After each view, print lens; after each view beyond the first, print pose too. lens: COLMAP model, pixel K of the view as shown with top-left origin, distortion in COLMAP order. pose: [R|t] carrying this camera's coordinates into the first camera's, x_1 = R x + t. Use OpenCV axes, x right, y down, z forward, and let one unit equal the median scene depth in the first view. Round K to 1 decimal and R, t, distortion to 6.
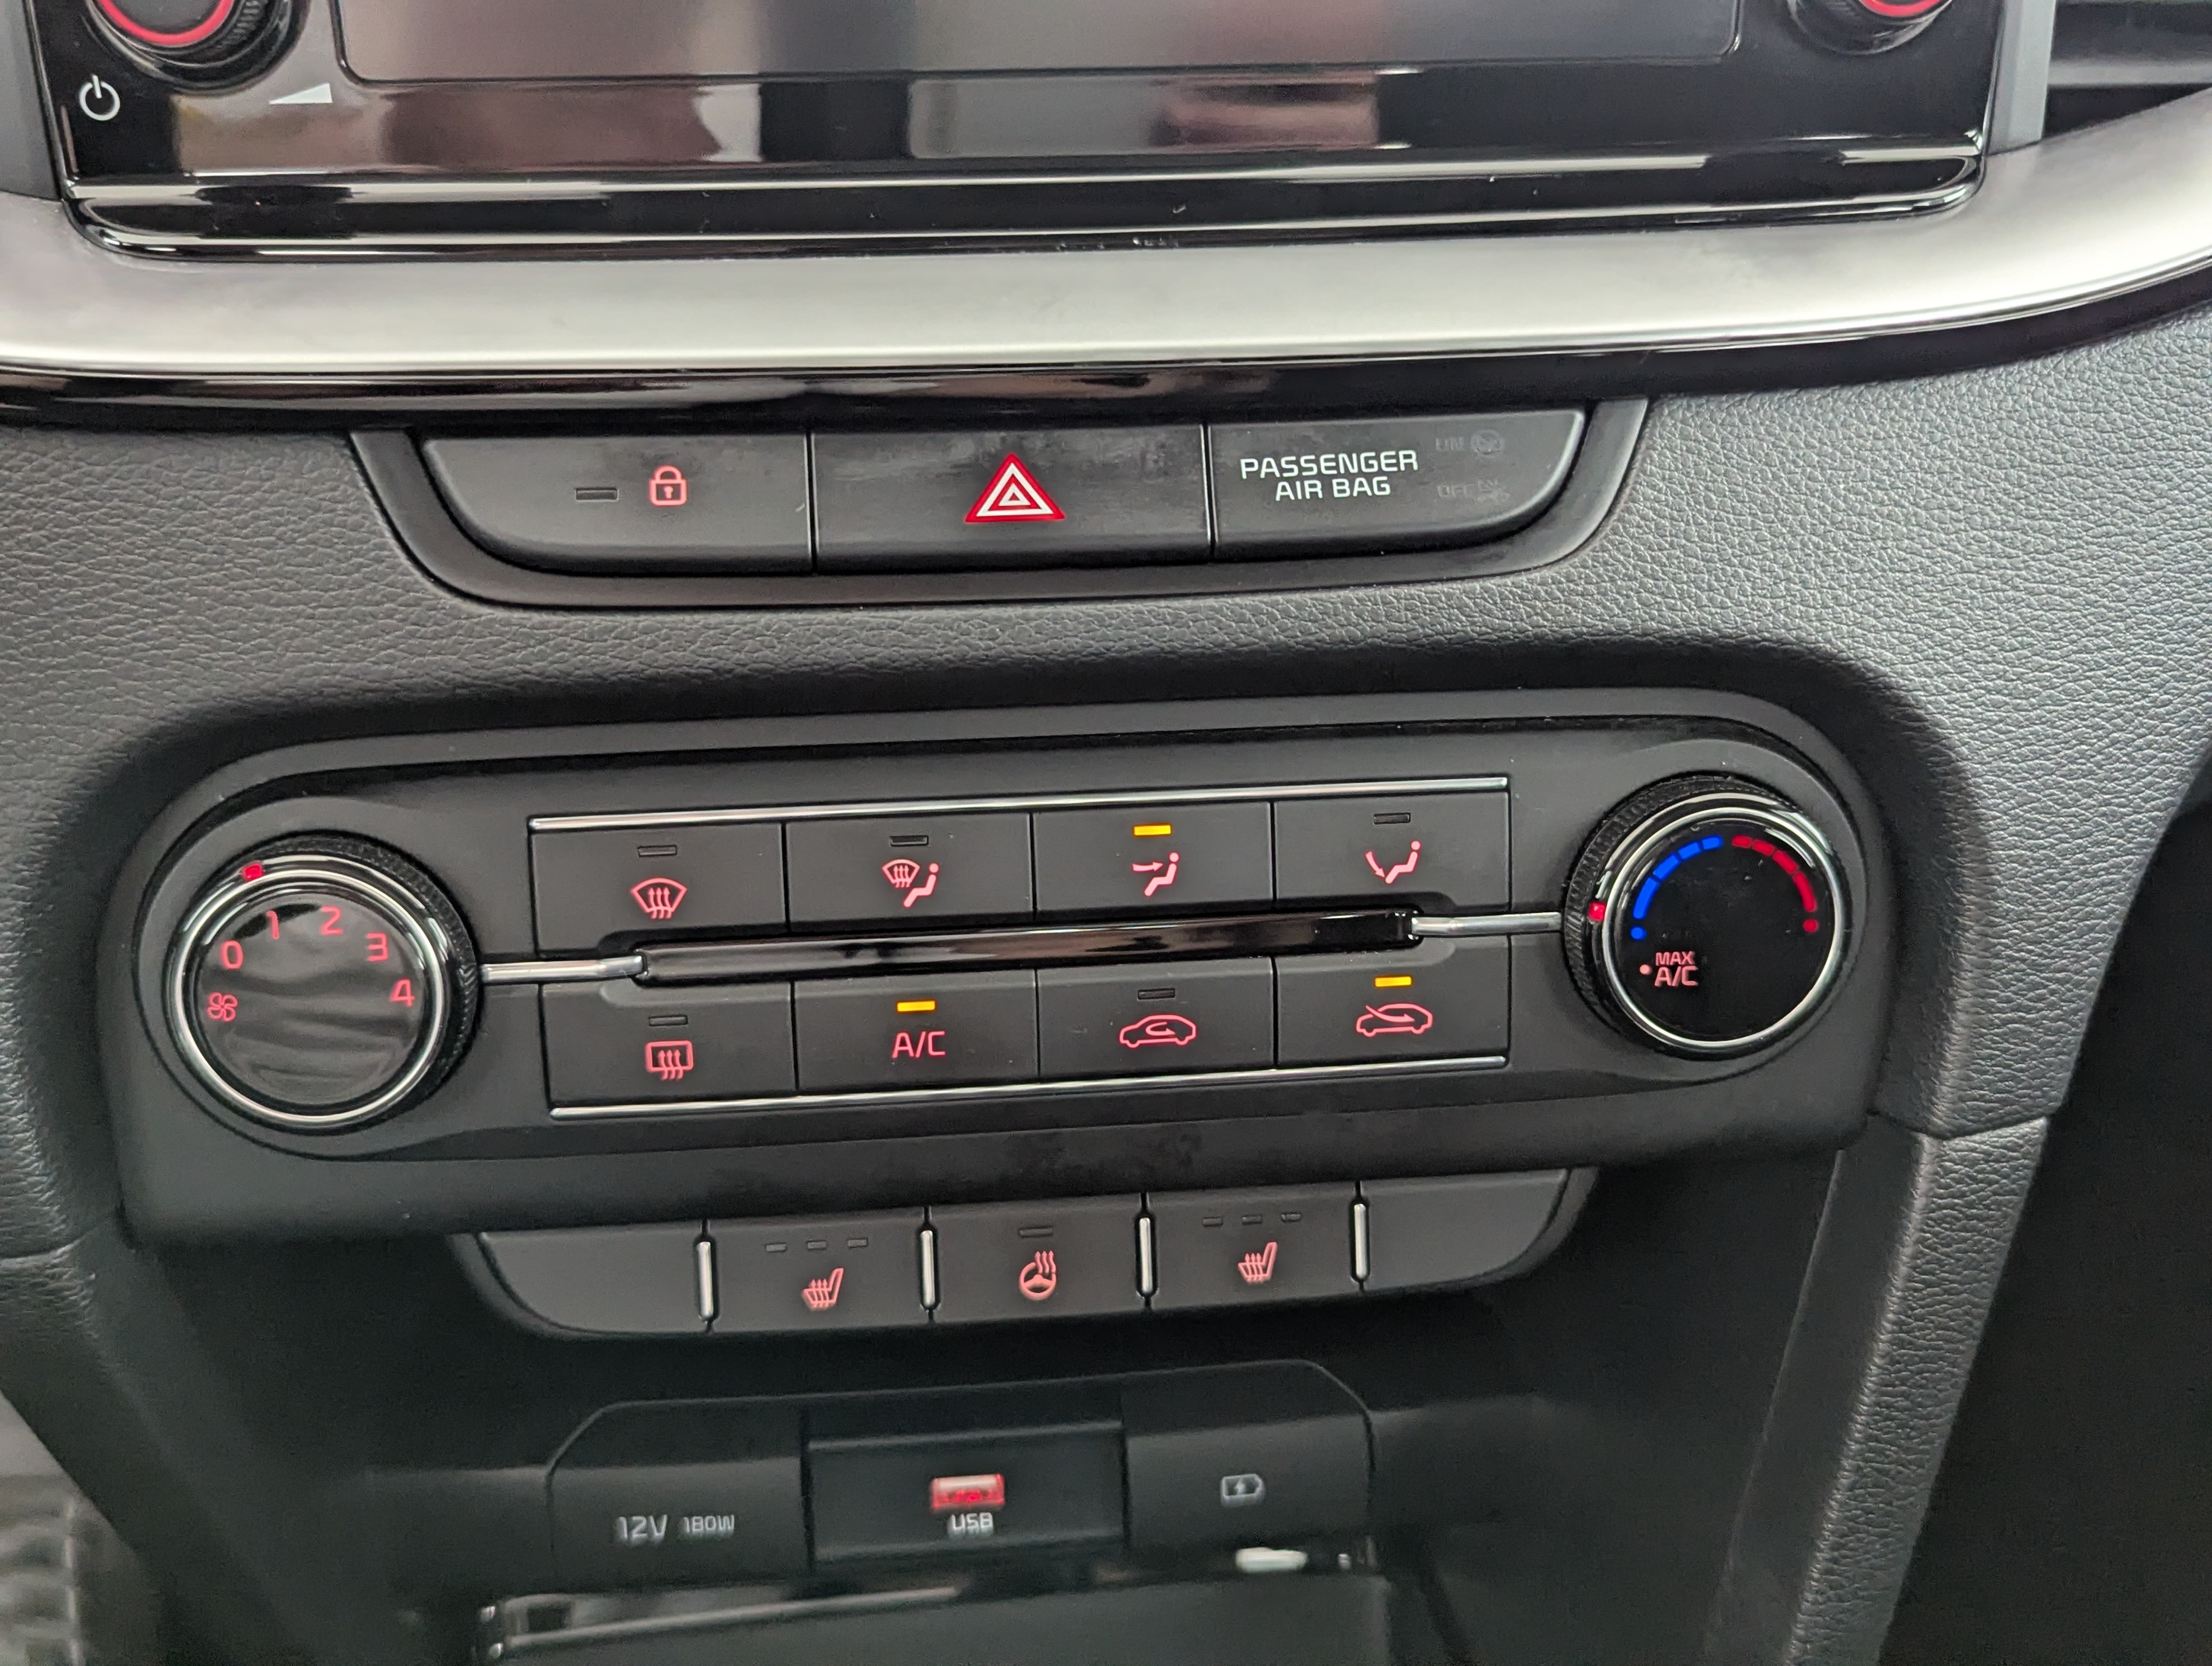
lens RADIAL K [[2137.2, 0, 1114.5], [0, 2137.2, 849.7], [0, 0, 1]] dist [0.028870, 0.000000]
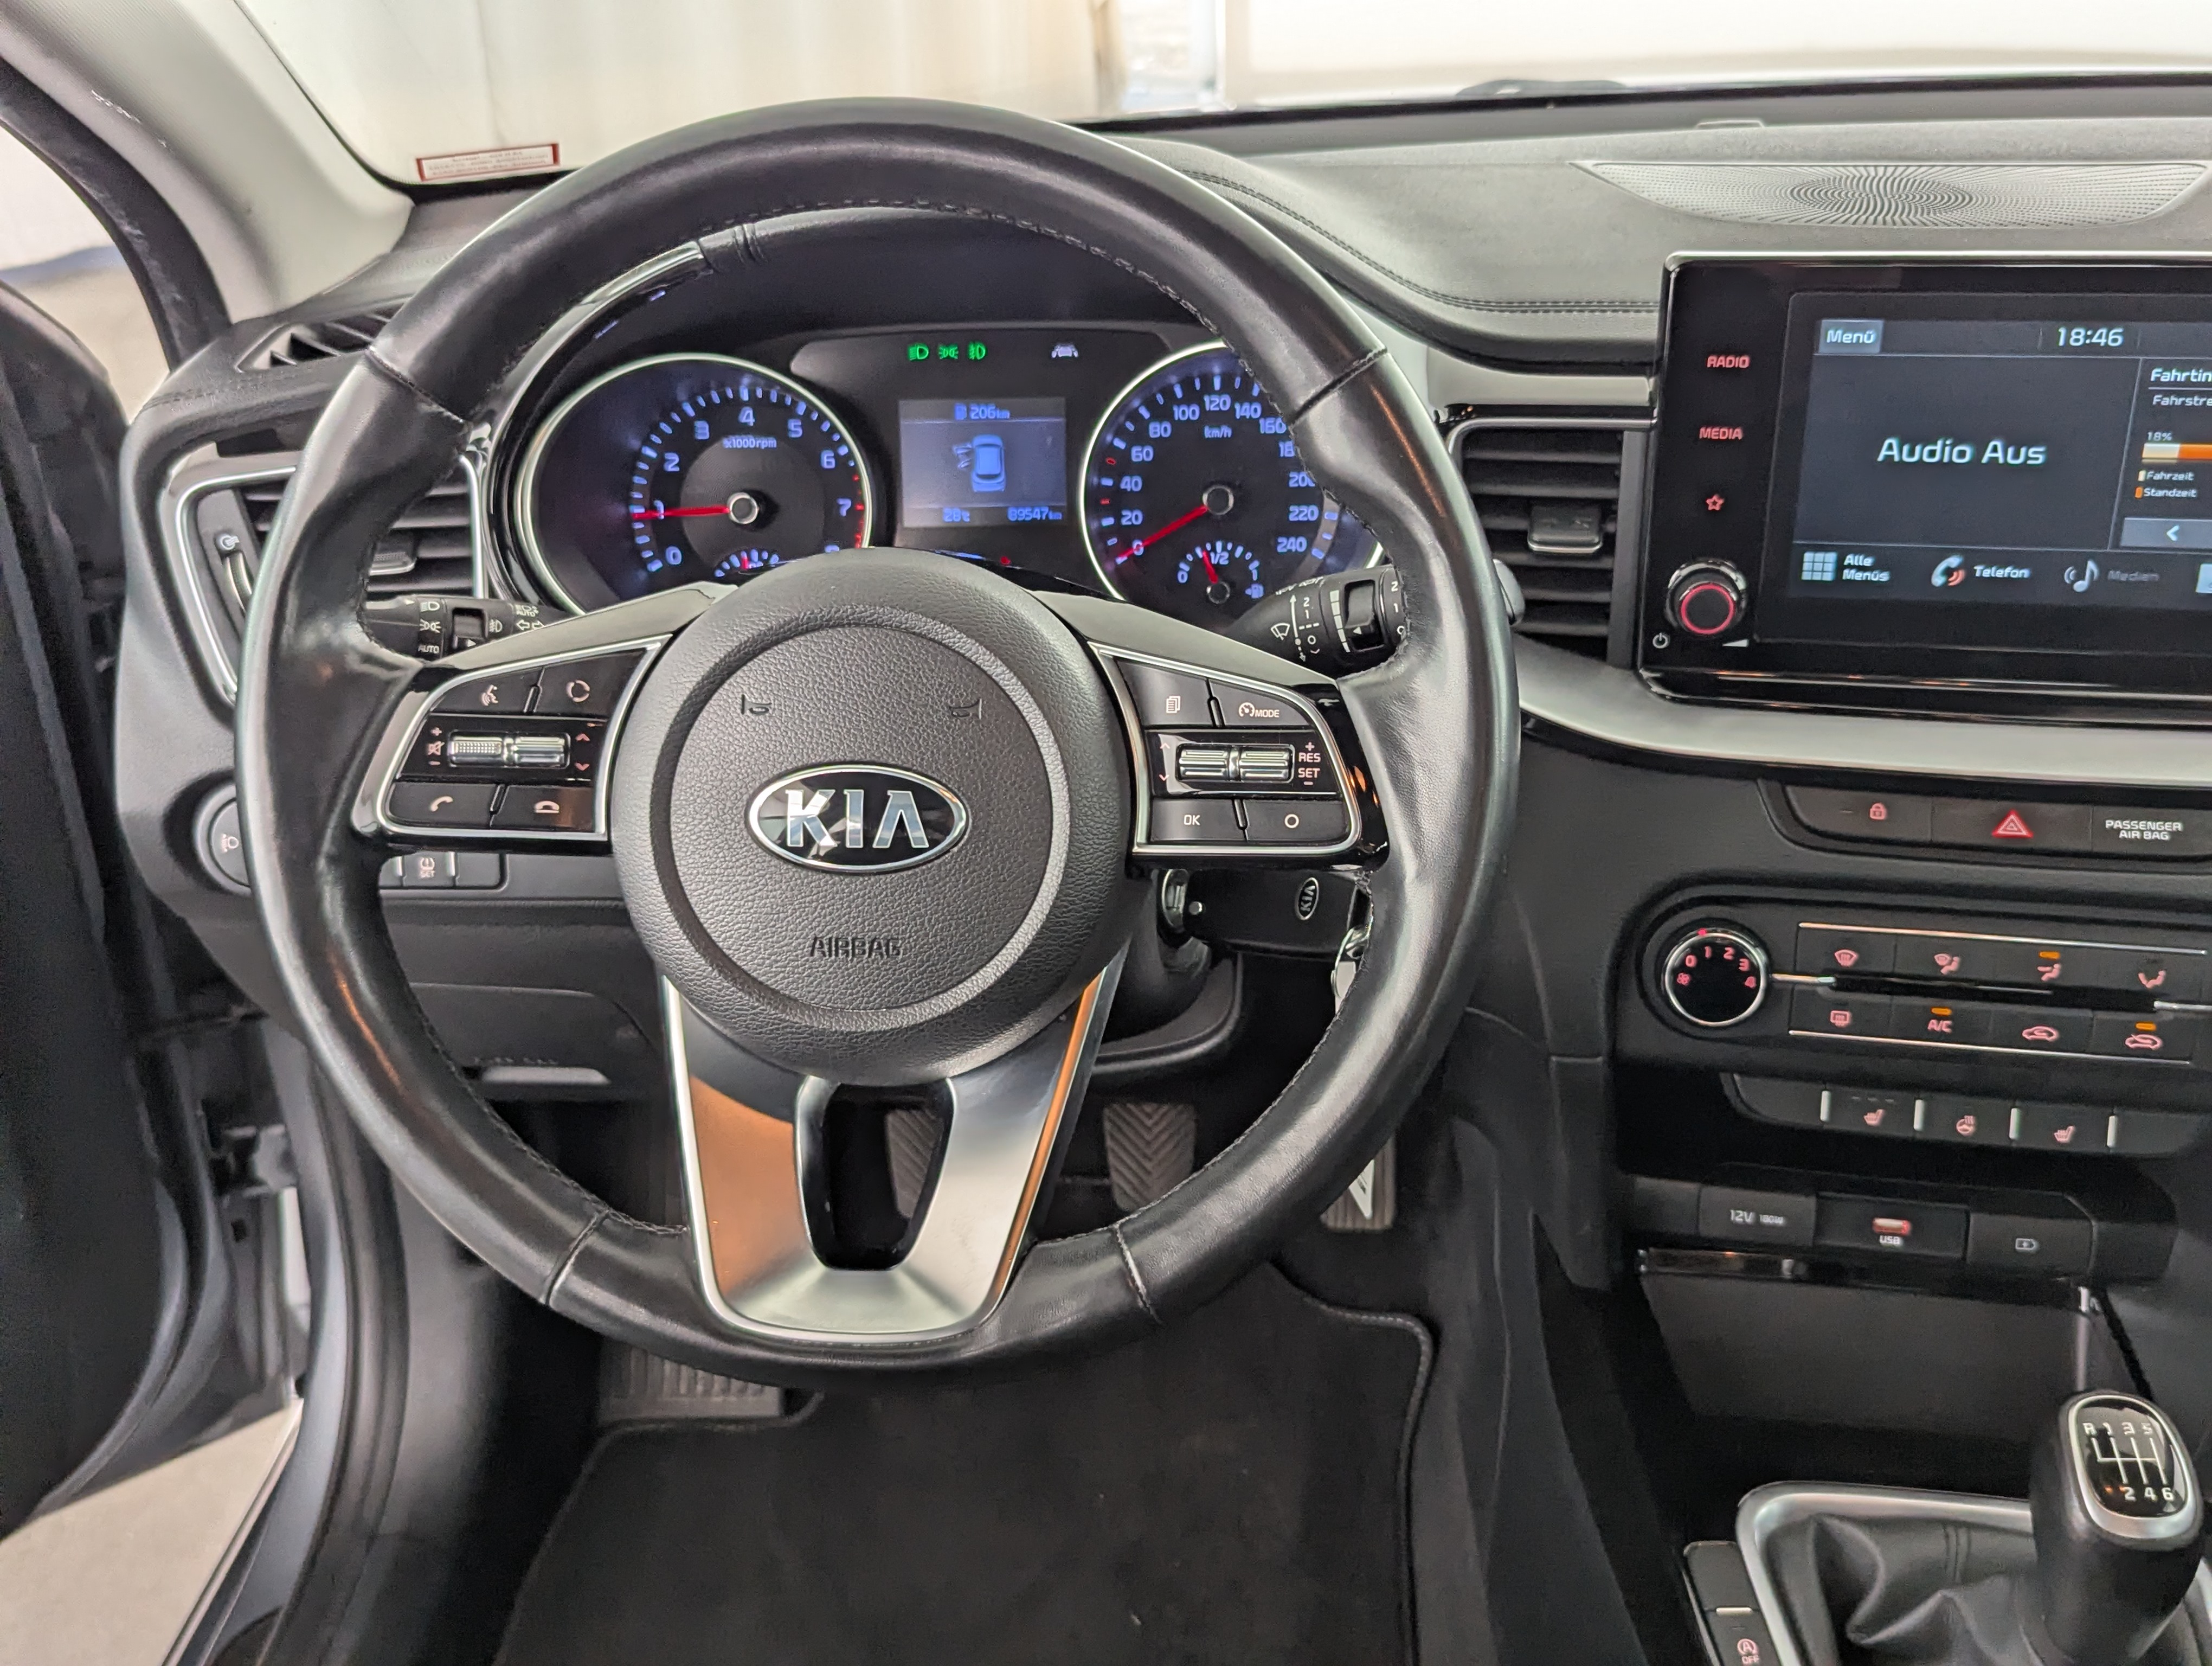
lens RADIAL K [[2137.2, 0, 1094.4], [0, 2137.2, 822.8], [0, 0, 1]] dist [0.028870, 0.000000]
pose [[0.957982, 0.105303, -0.266798, -0.366597], [-0.101297, 0.994440, 0.028776, -0.112164], [0.268345, -0.000541, 0.963323, -1.608681]]
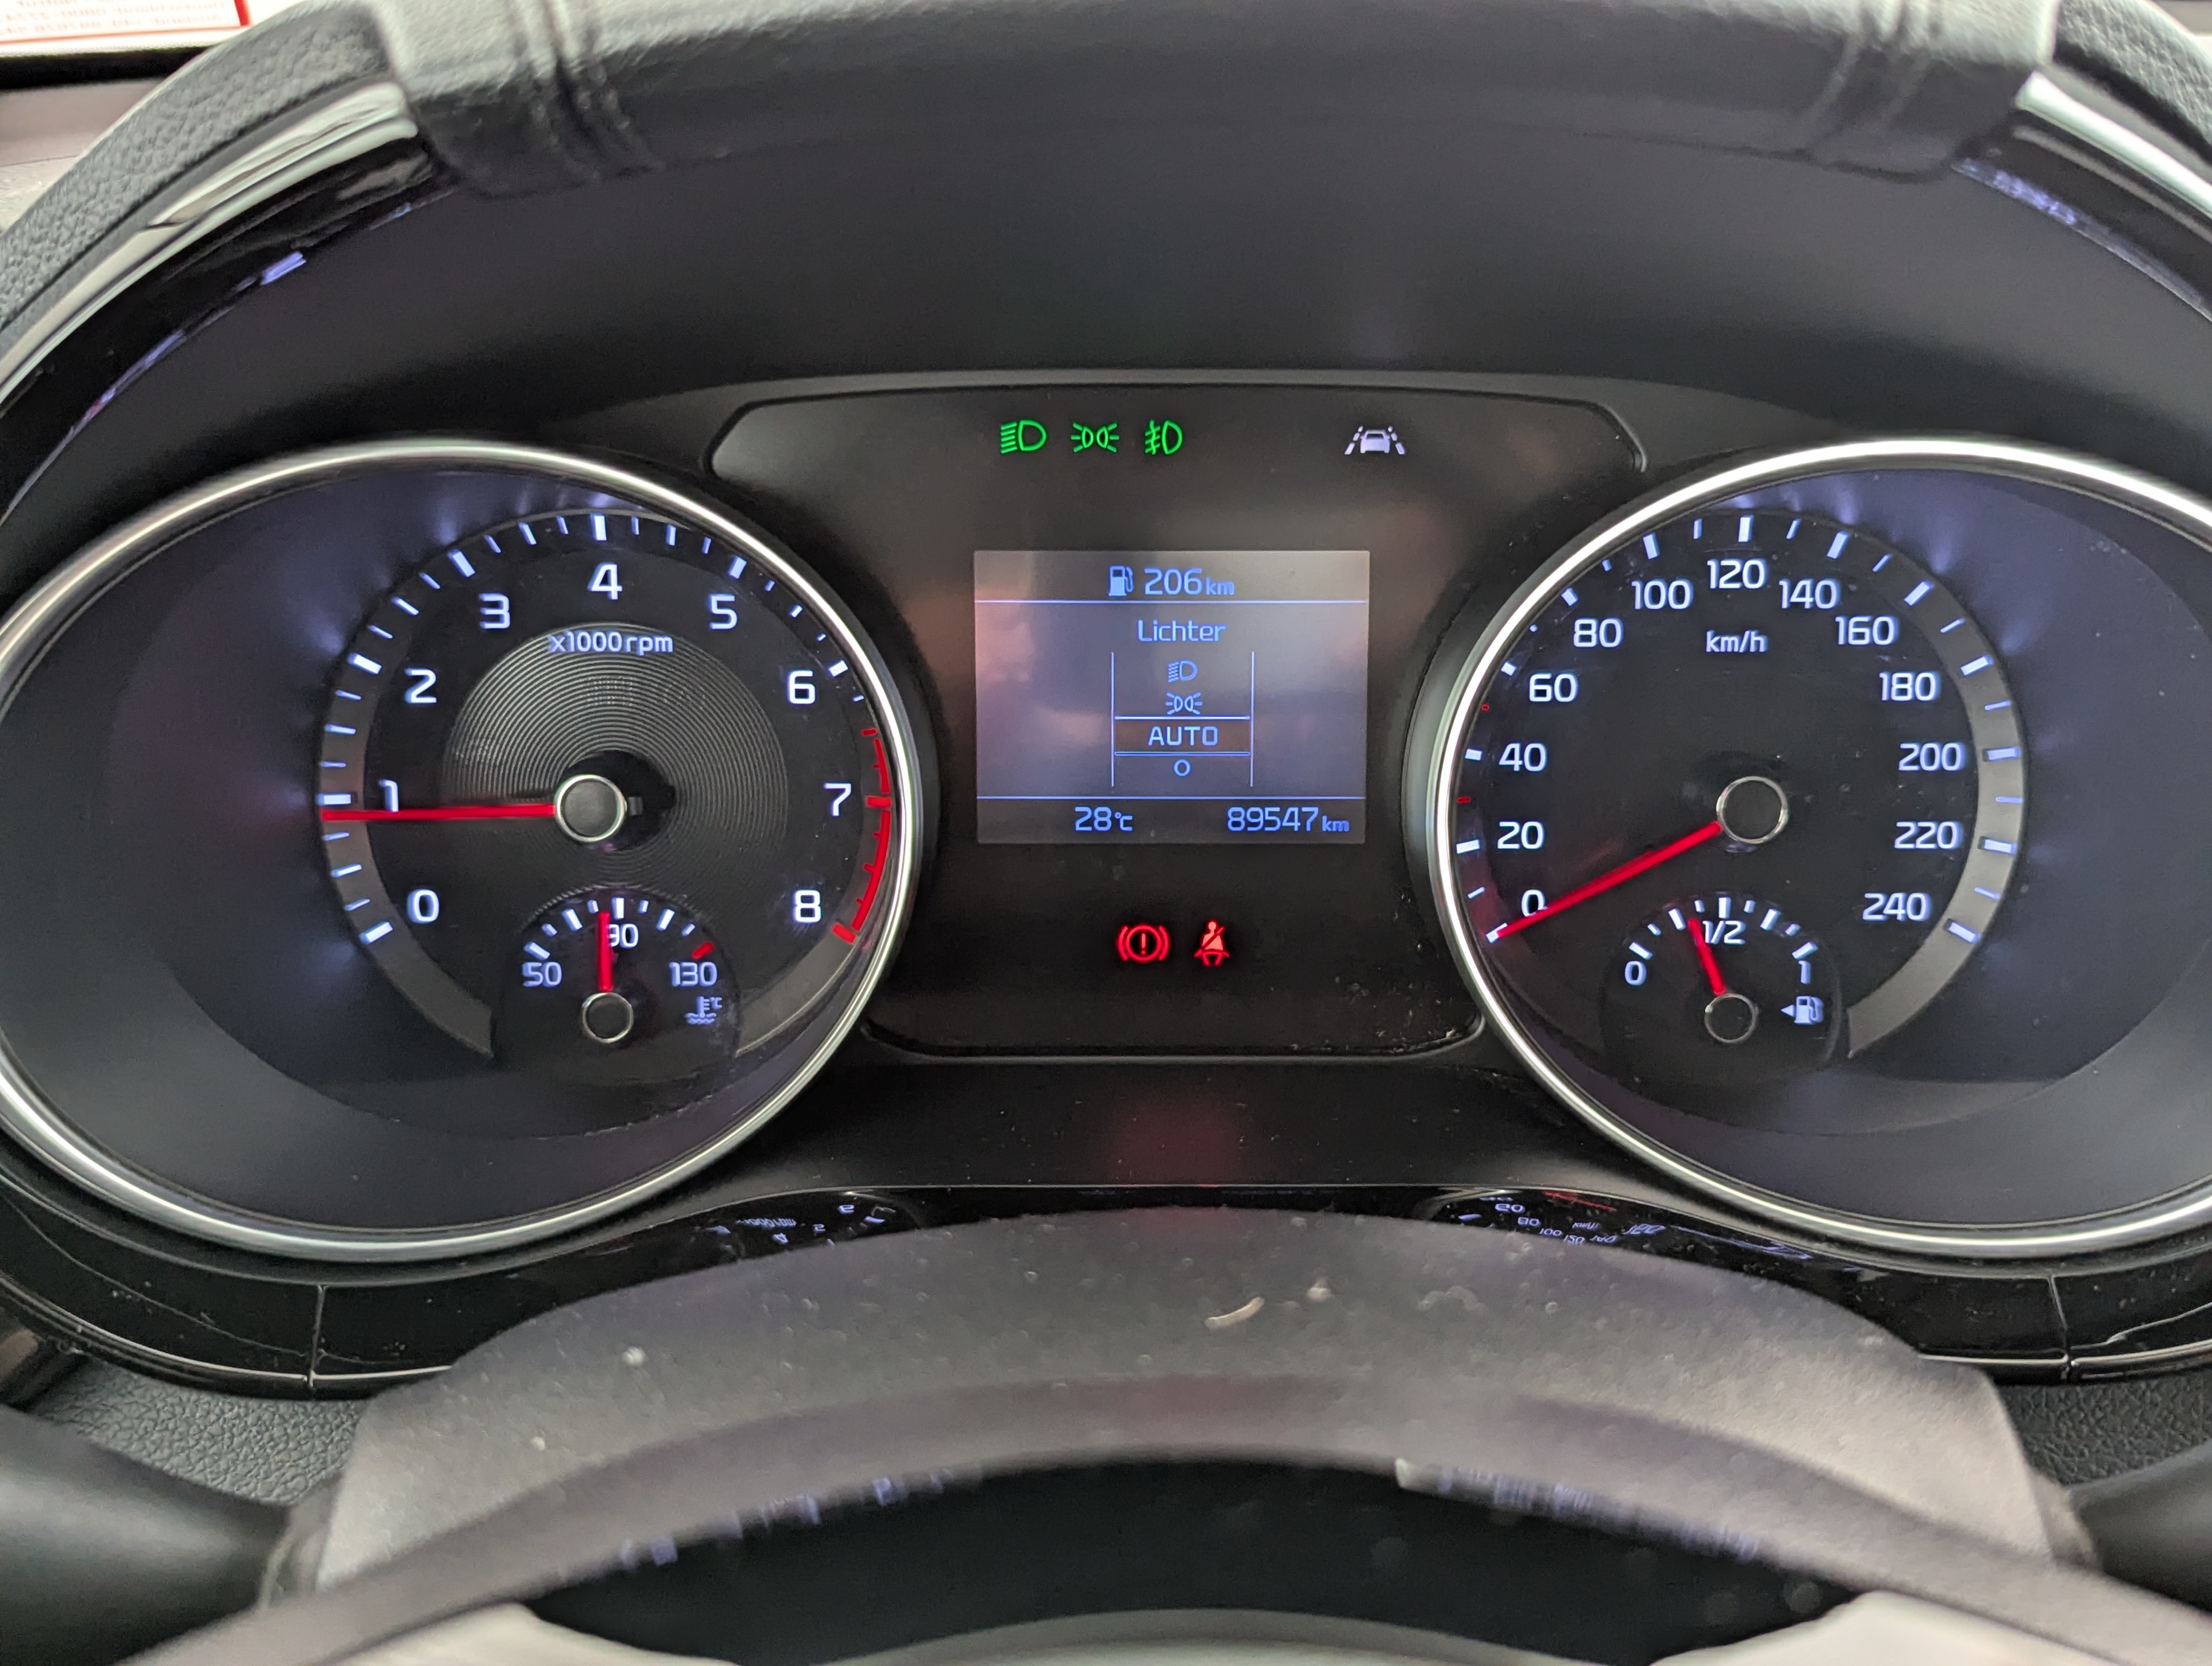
lens RADIAL K [[2137.2, 0, 1111.2], [0, 2137.2, 830.2], [0, 0, 1]] dist [0.028870, 0.000000]
pose [[0.972798, 0.114916, -0.201141, -1.076030], [-0.112230, 0.993374, 0.024748, -0.434139], [0.202652, -0.001501, 0.979250, -0.141242]]
